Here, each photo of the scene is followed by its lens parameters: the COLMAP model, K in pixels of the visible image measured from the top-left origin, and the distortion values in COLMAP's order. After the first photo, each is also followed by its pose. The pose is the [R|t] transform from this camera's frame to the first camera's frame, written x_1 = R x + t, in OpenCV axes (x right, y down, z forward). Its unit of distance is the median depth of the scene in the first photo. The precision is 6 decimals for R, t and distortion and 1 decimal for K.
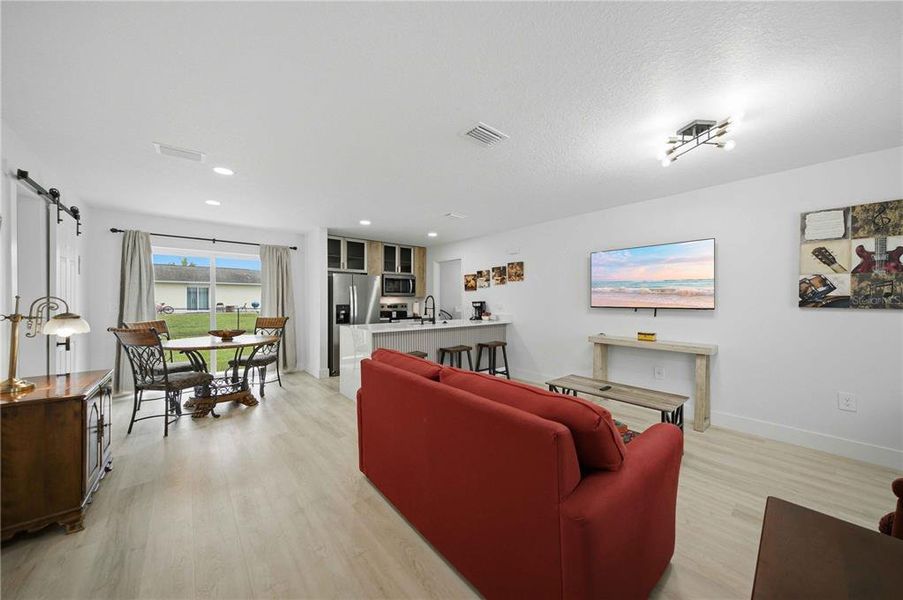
lens RADIAL K [[310.1, 0, 449.4], [0, 310.1, 301.7], [0, 0, 1]] dist [0.005920, -0.000077]
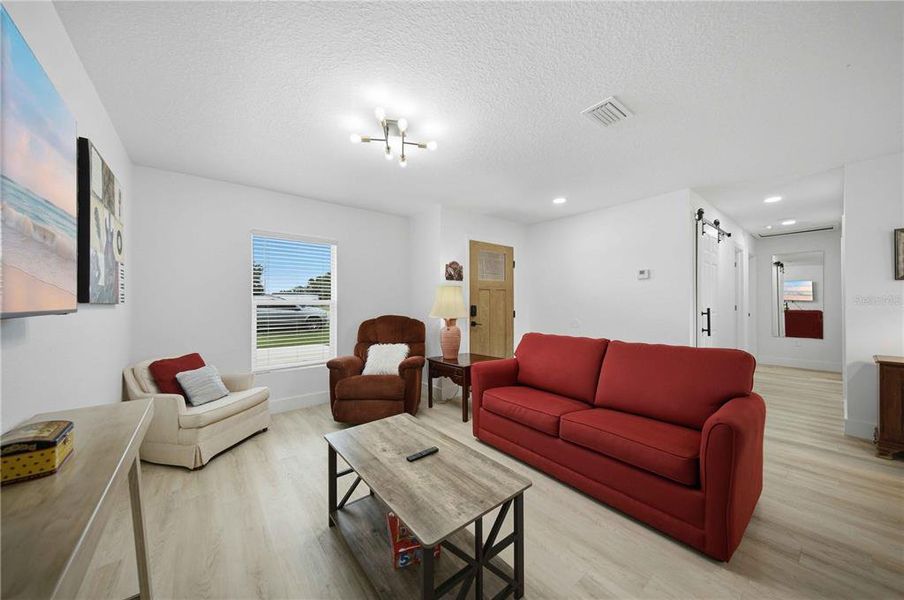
lens RADIAL K [[310.5, 0, 449.9], [0, 310.5, 301.7], [0, 0, 1]] dist [0.005920, -0.000077]
pose [[-0.999642, 0.001240, 0.026729, 0.231034], [0.001398, 0.999982, 0.005884, 0.005964], [-0.026721, 0.005920, -0.999625, 0.801605]]
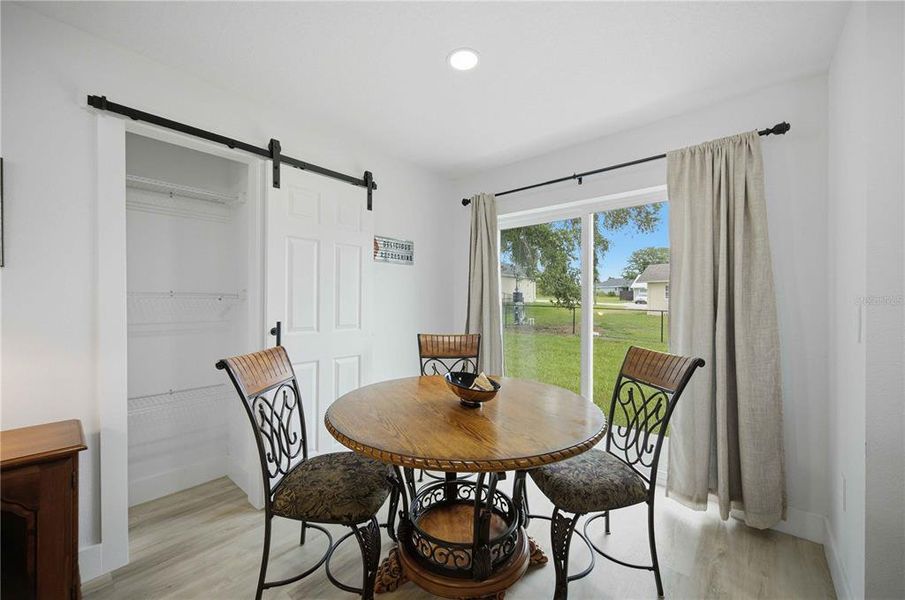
lens RADIAL K [[352.7, 0, 453.7], [0, 352.7, 301.1], [0, 0, 1]] dist [-0.000330, -0.000078]
pose [[0.152556, 0.002690, -0.988291, -0.212885], [-0.008355, 0.999964, 0.001432, -0.001556], [0.988259, 0.008038, 0.152573, 0.654241]]
